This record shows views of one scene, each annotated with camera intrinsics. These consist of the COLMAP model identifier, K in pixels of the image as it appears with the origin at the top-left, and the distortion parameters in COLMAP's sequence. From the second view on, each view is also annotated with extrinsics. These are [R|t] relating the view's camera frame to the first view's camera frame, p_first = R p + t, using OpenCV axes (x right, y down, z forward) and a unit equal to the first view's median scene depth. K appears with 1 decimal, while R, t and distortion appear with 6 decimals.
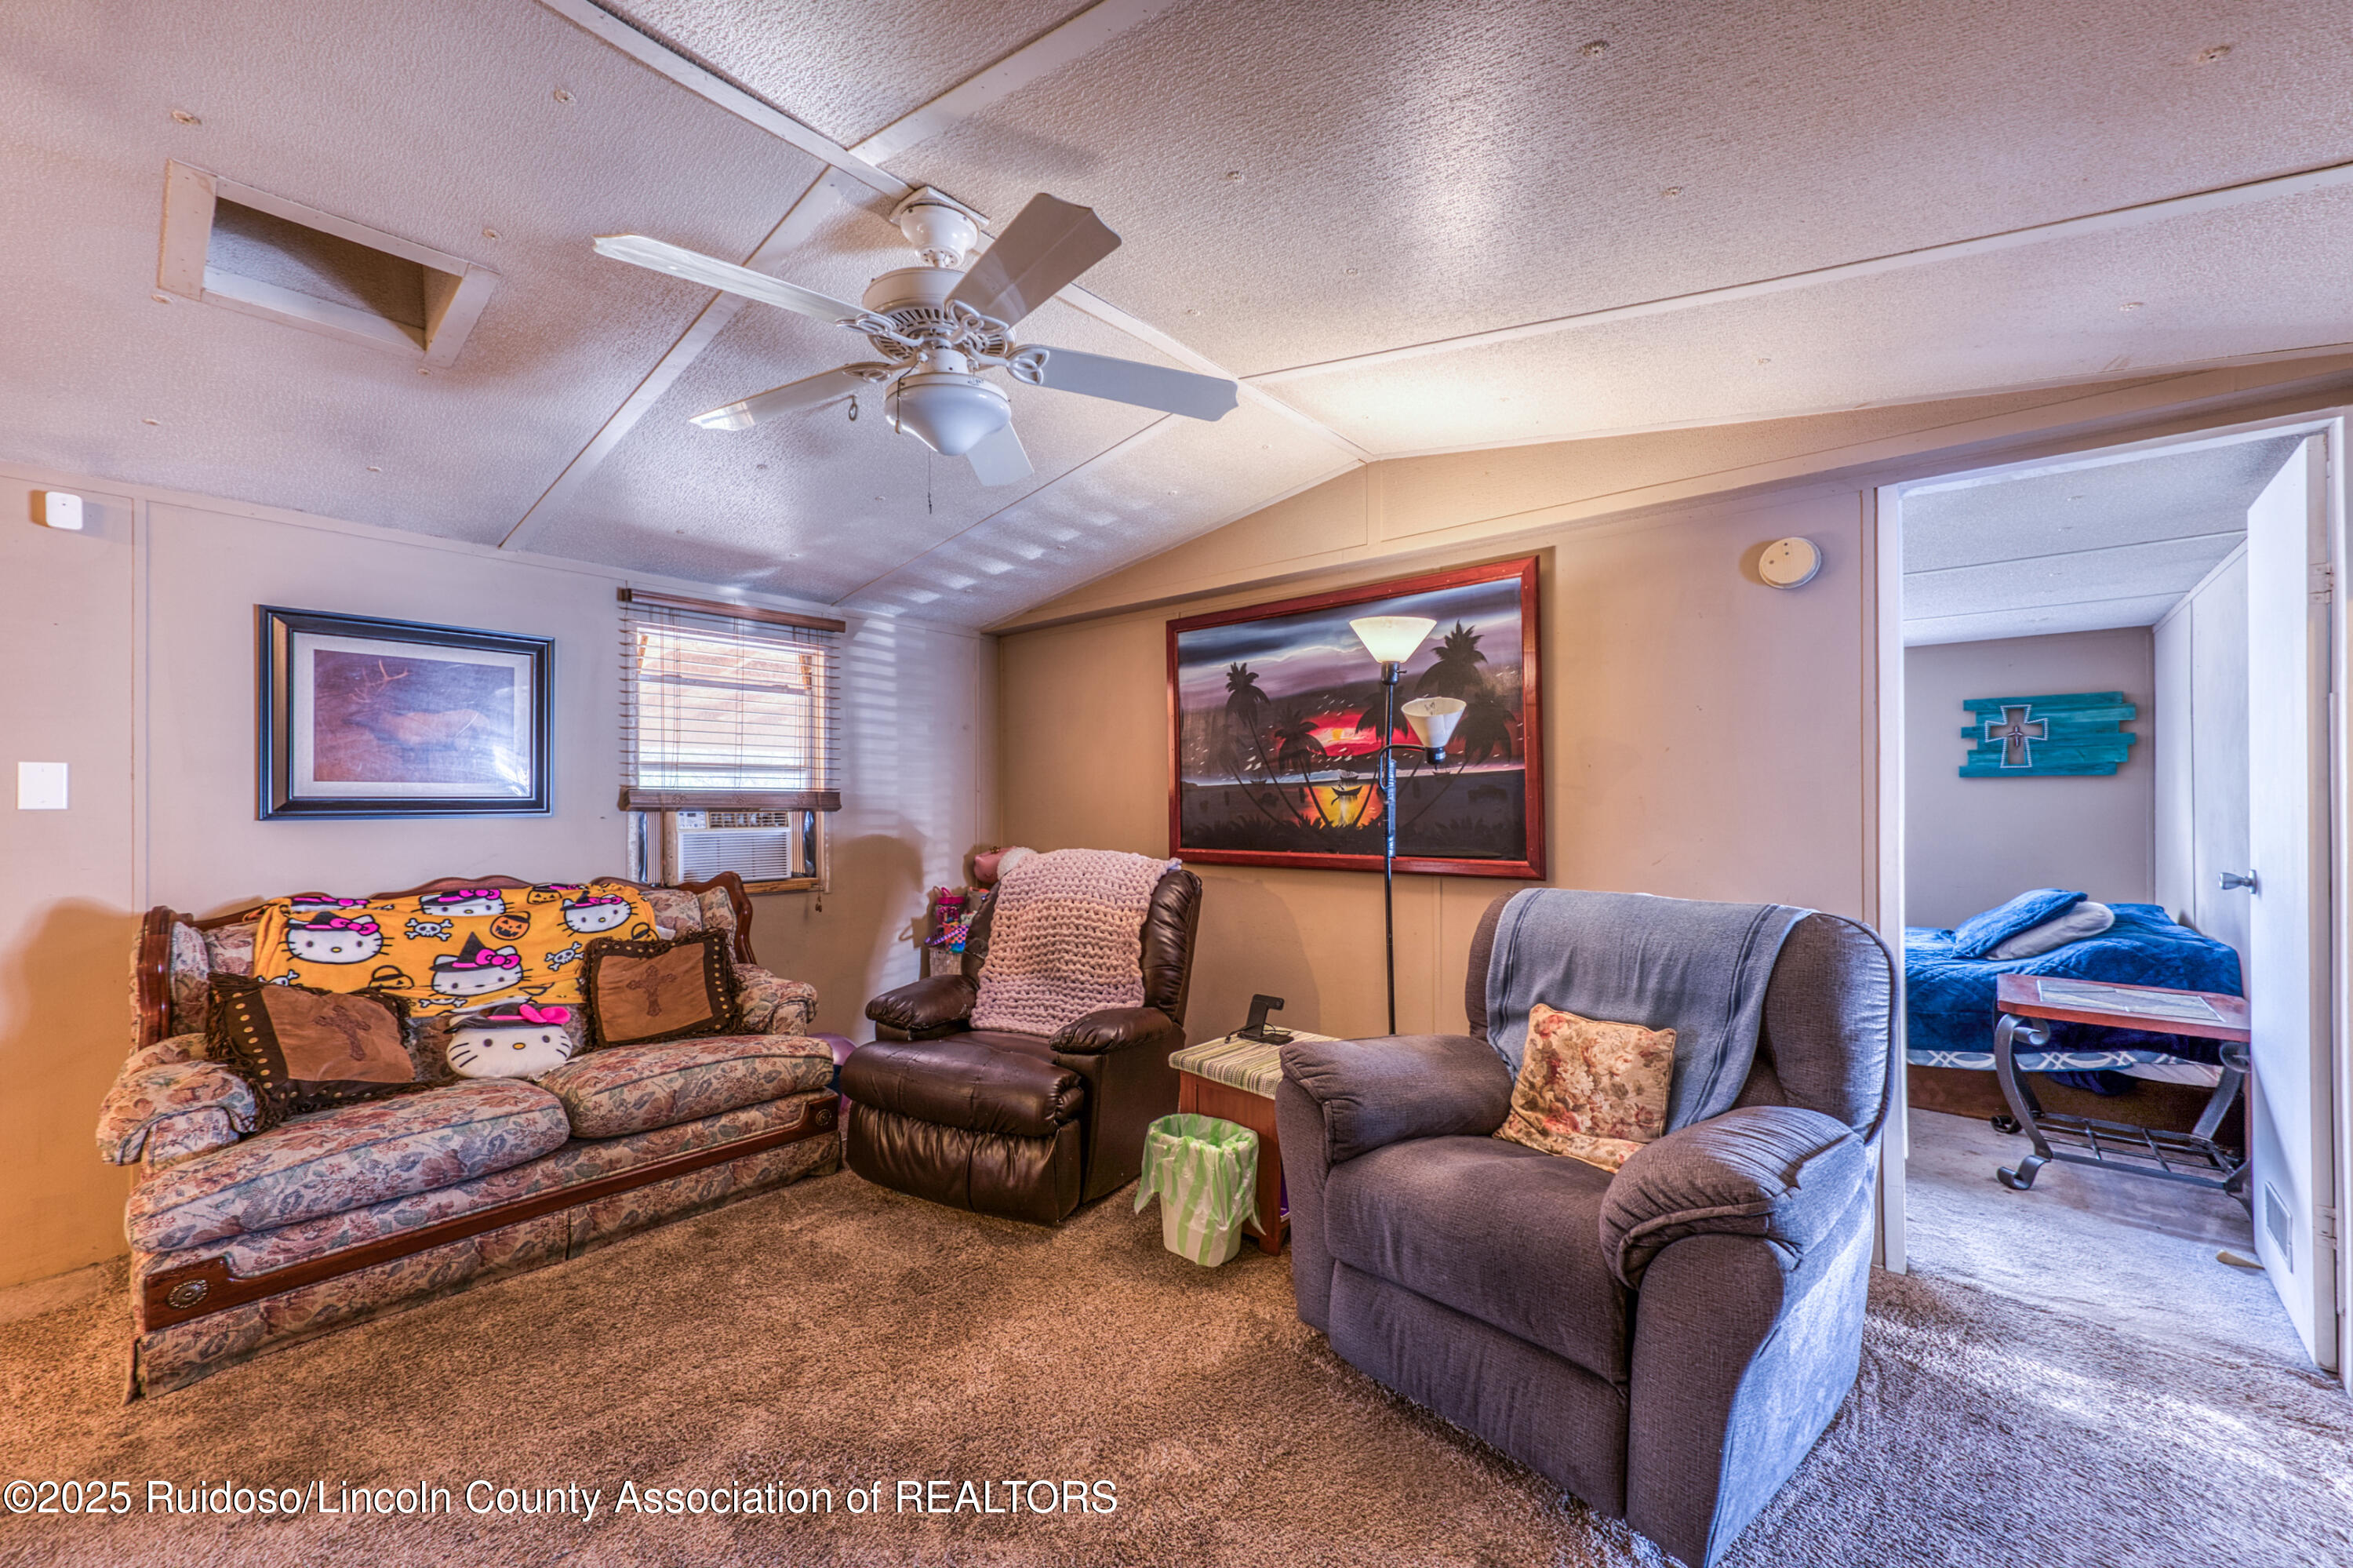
lens RADIAL K [[908.4, 0, 1177.5], [0, 908.4, 792.5], [0, 0, 1]] dist [0.020033, 0.000312]
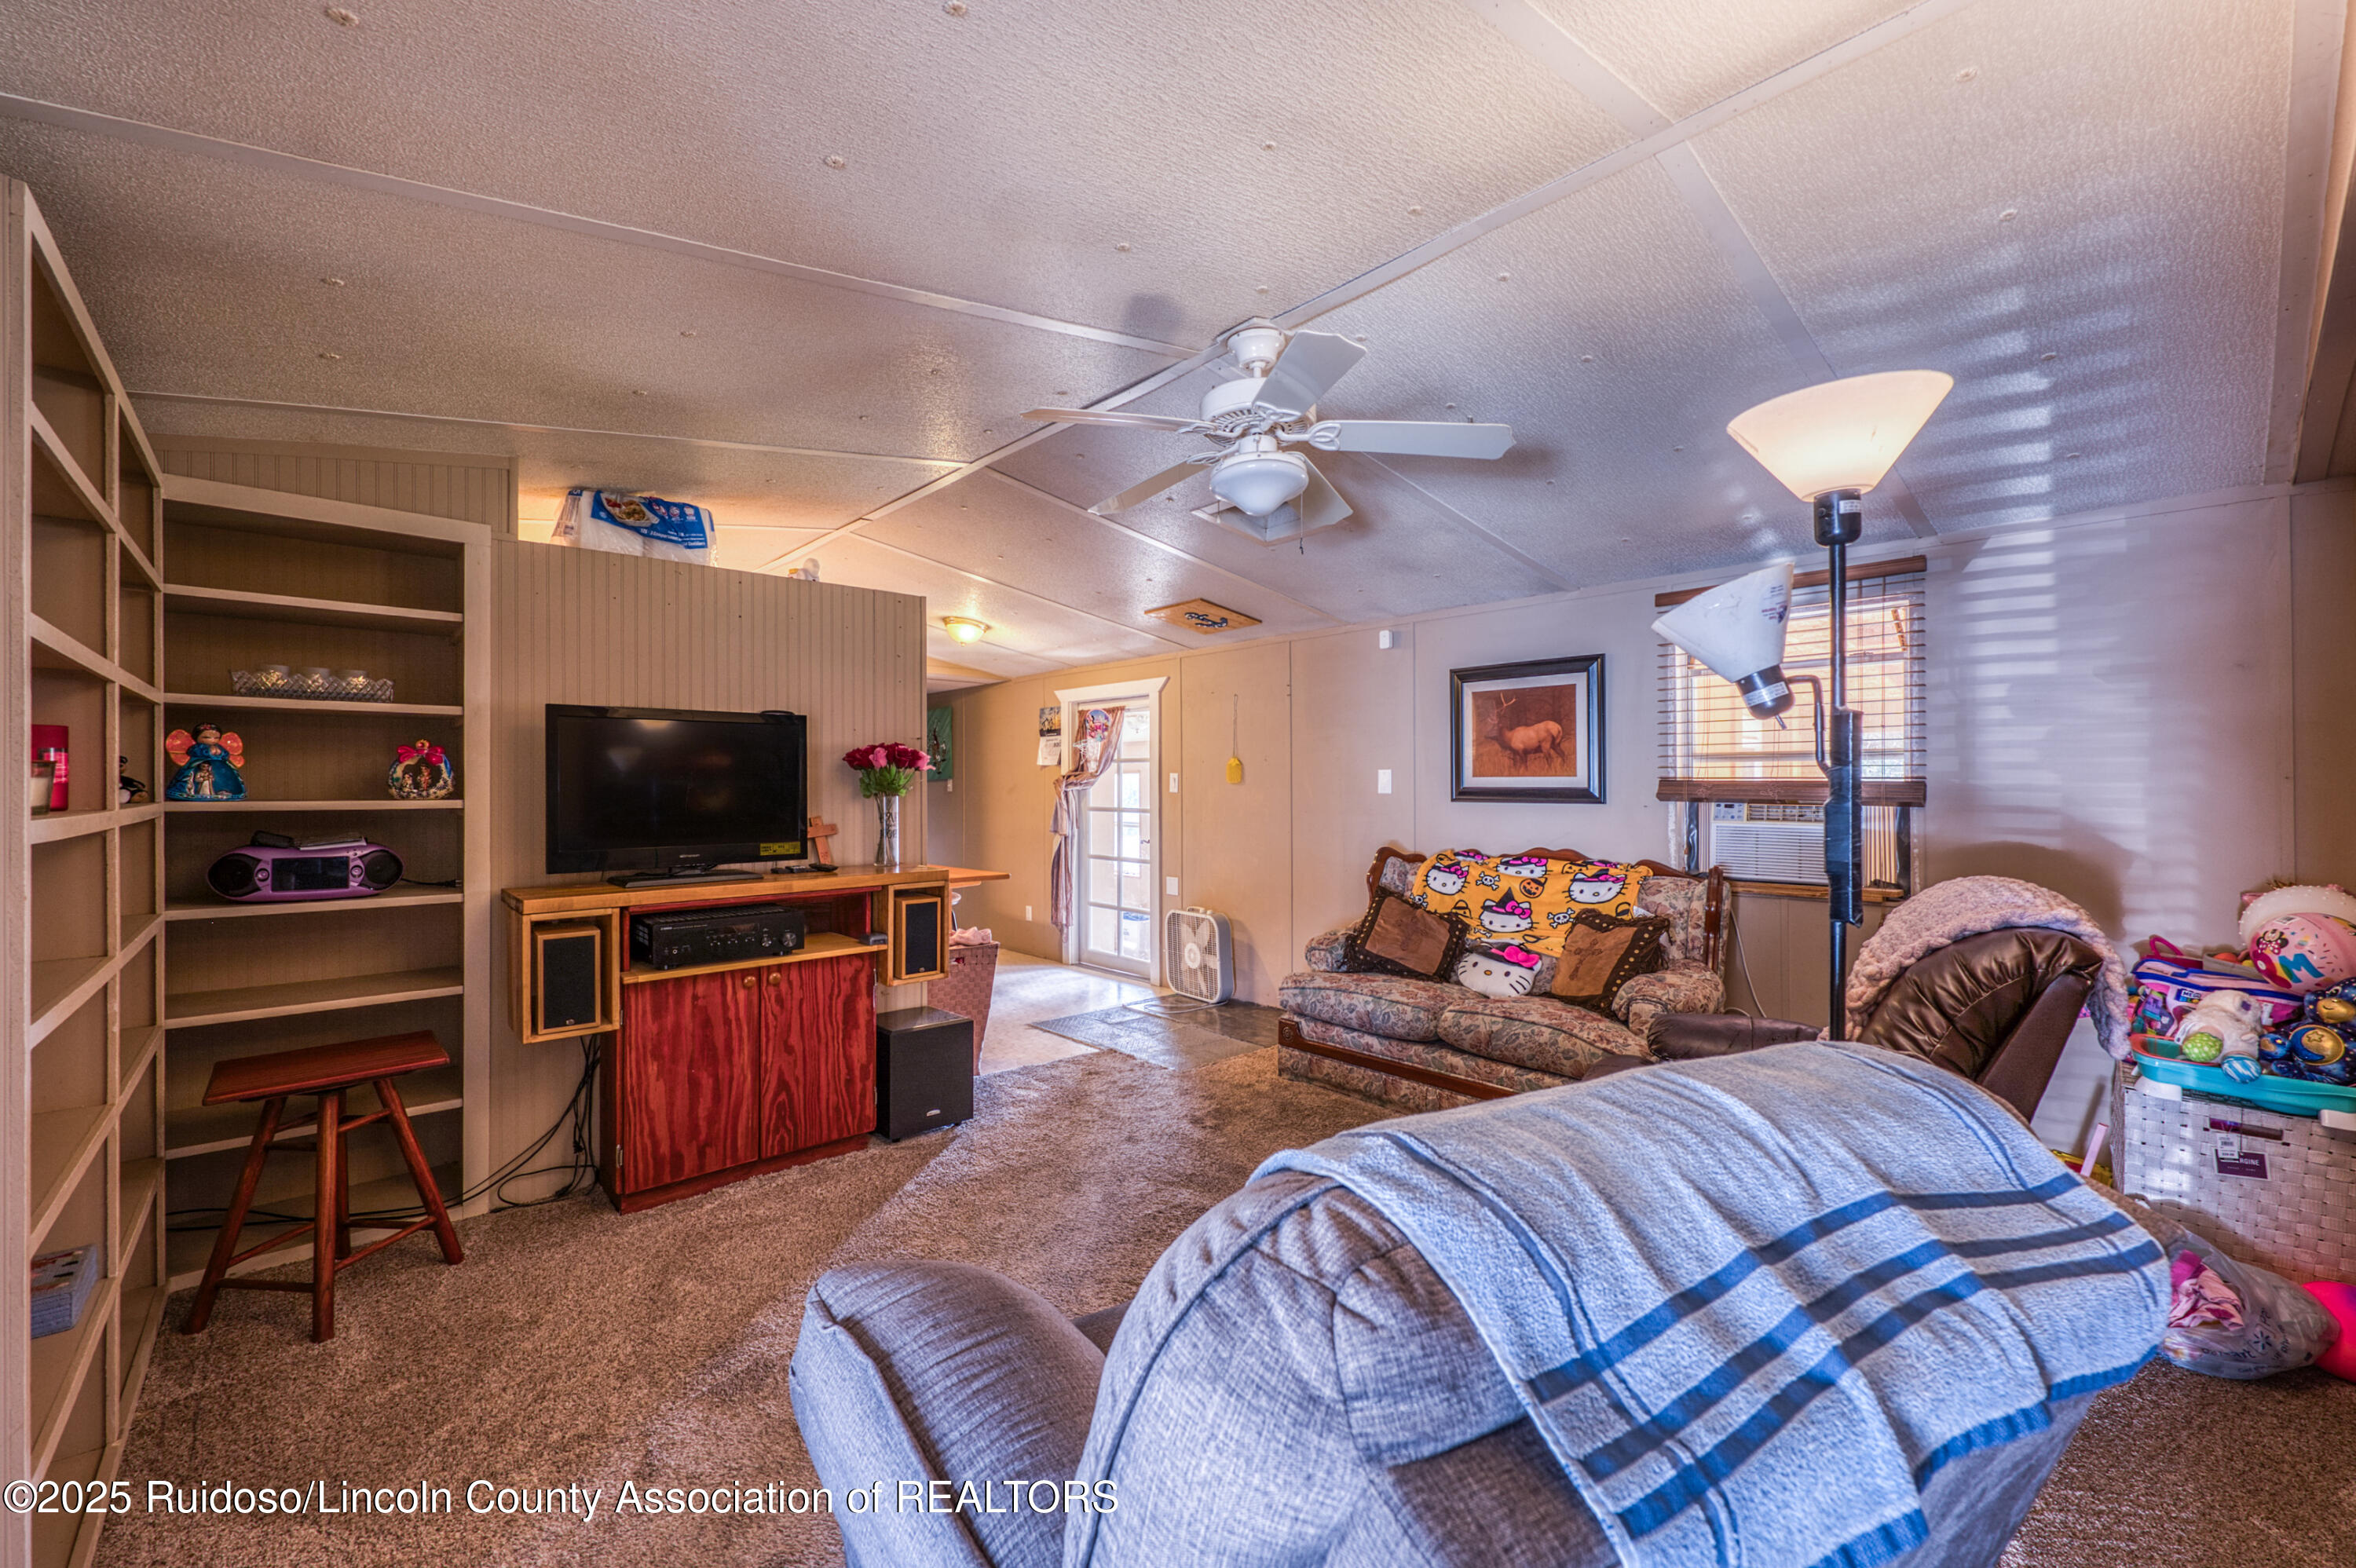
lens RADIAL K [[922.0, 0, 1167.1], [0, 922.0, 780.7], [0, 0, 1]] dist [-0.000789, -0.000190]
pose [[-0.092854, -0.007810, -0.995649, 0.613662], [0.003172, 0.999962, -0.008139, 0.004208], [0.995675, -0.003914, -0.092826, 0.602064]]
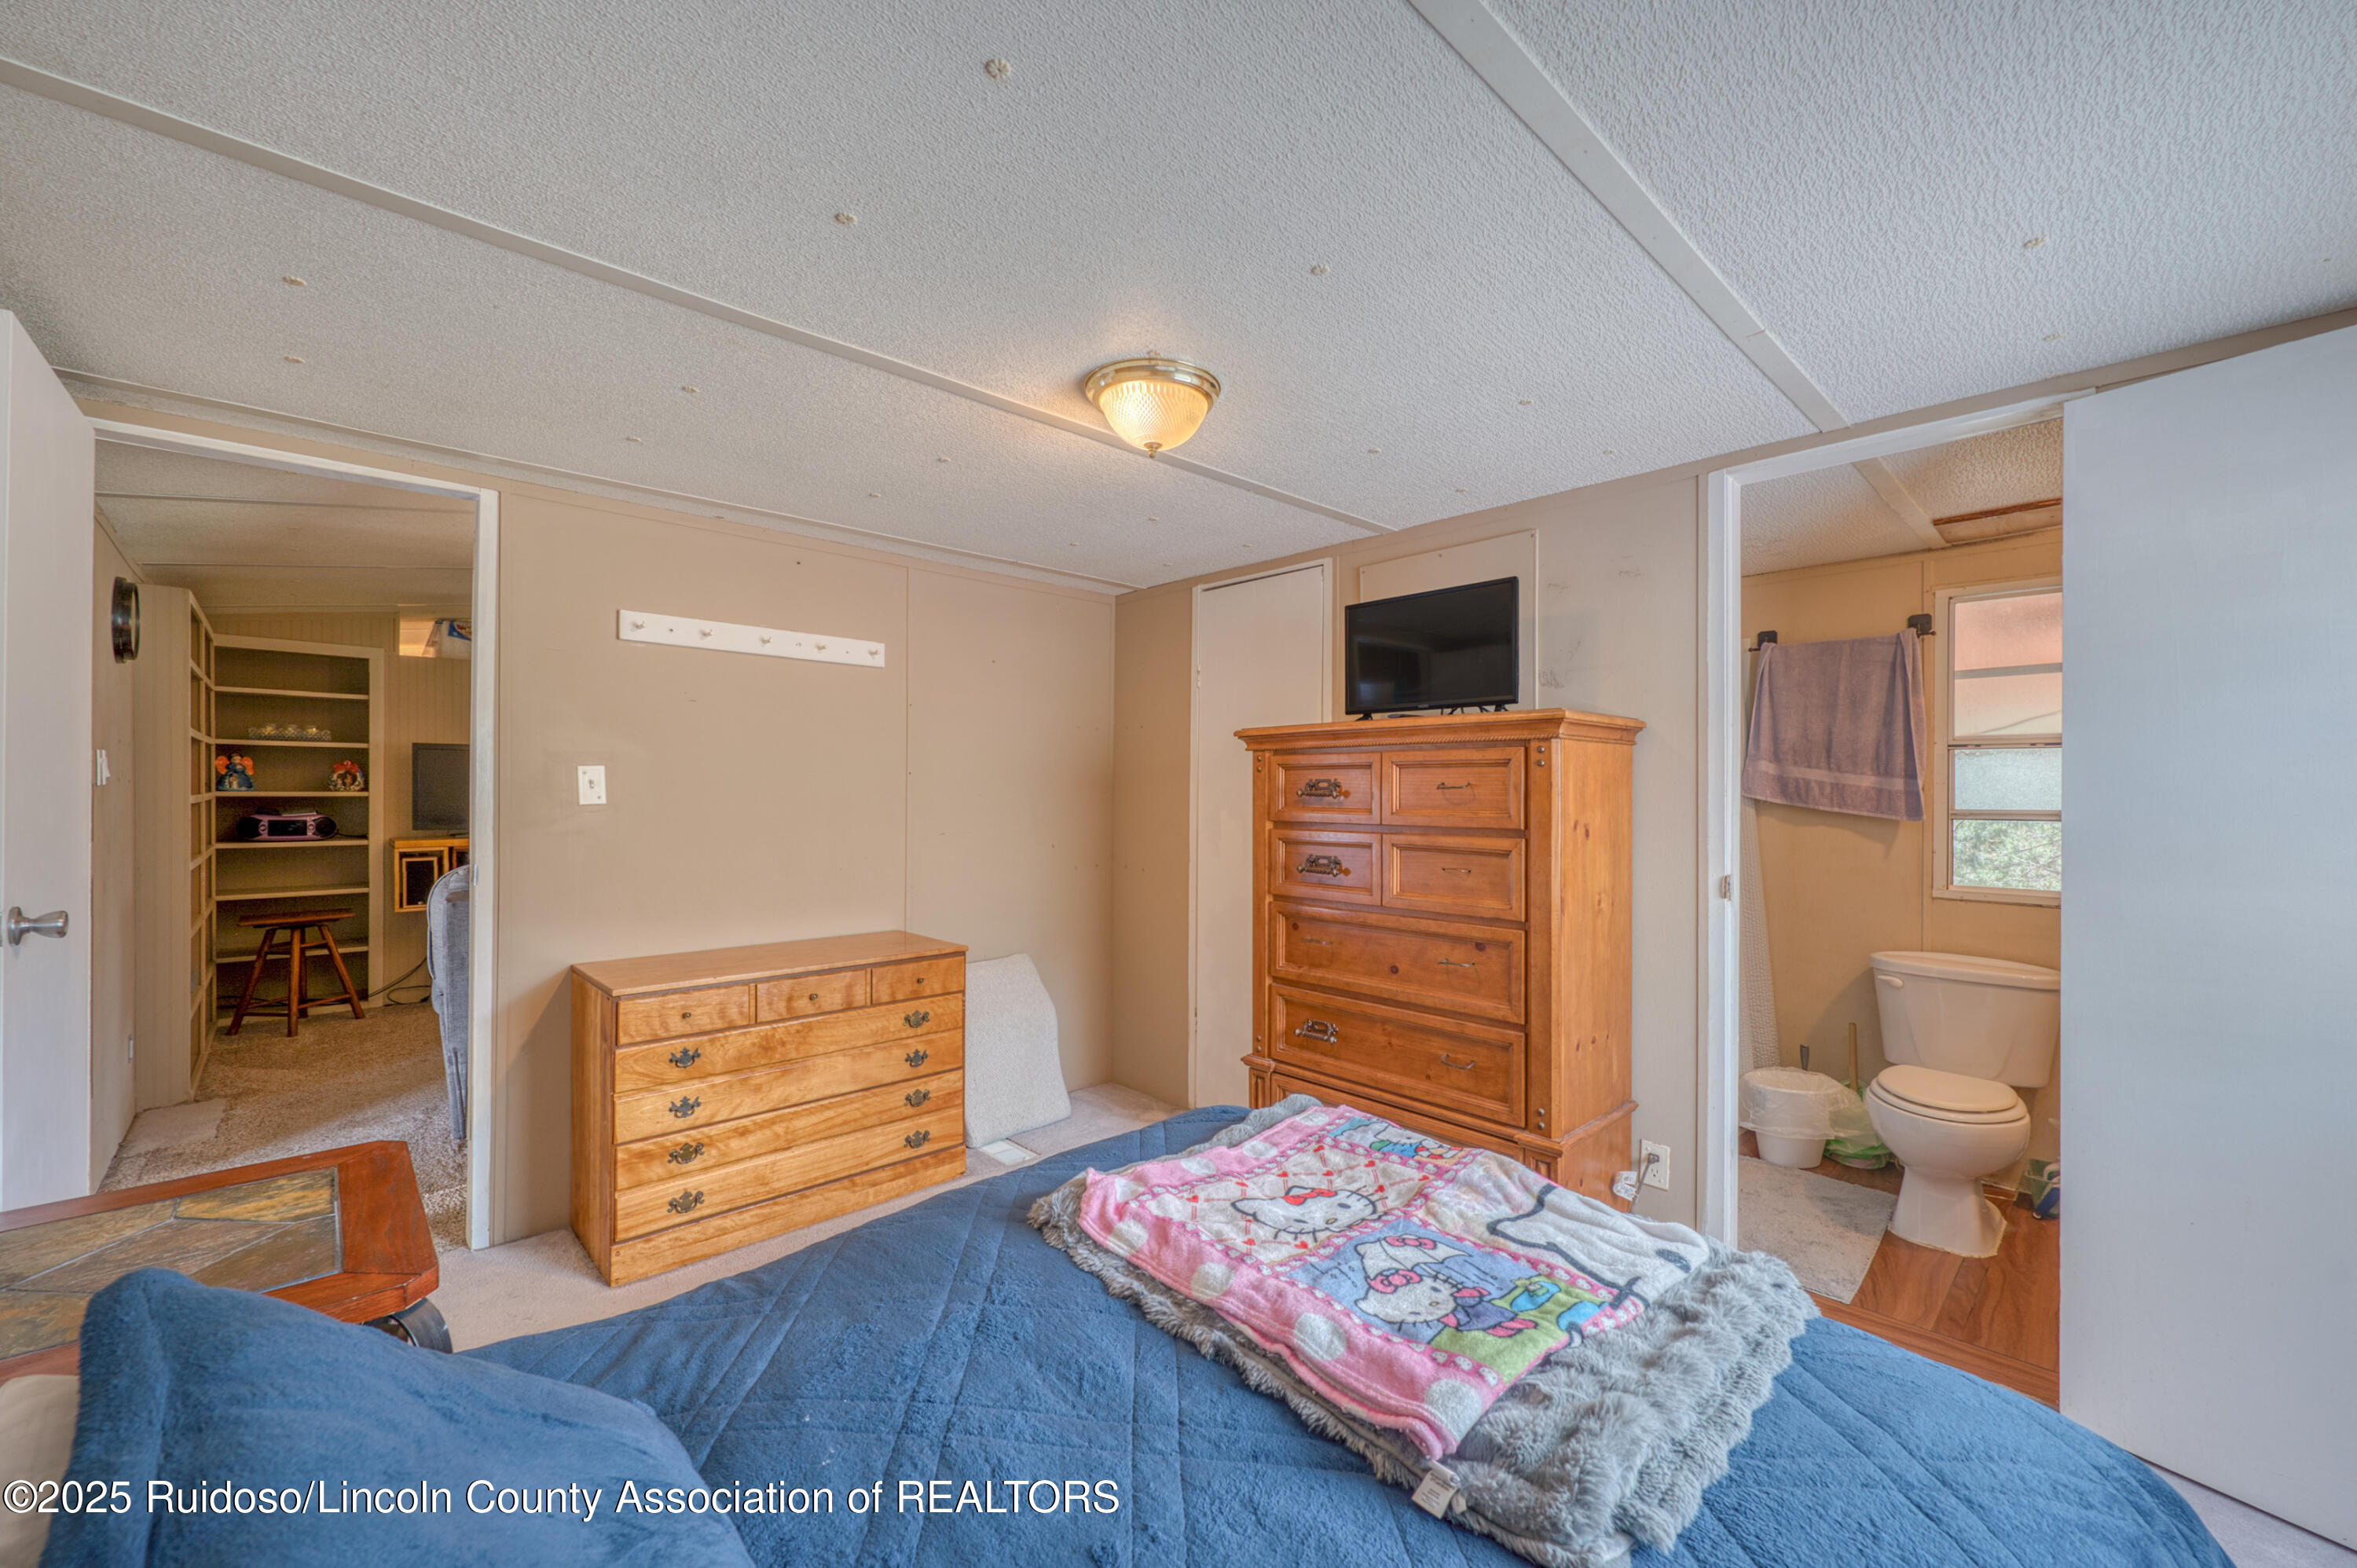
lens RADIAL K [[922.4, 0, 1191.8], [0, 922.4, 790.1], [0, 0, 1]] dist [-0.000789, -0.000190]
pose [[-0.071286, -0.001751, -0.997454, 1.141063], [-0.003842, 0.999992, -0.001481, 0.005723], [0.997449, 0.003727, -0.071292, 1.205485]]
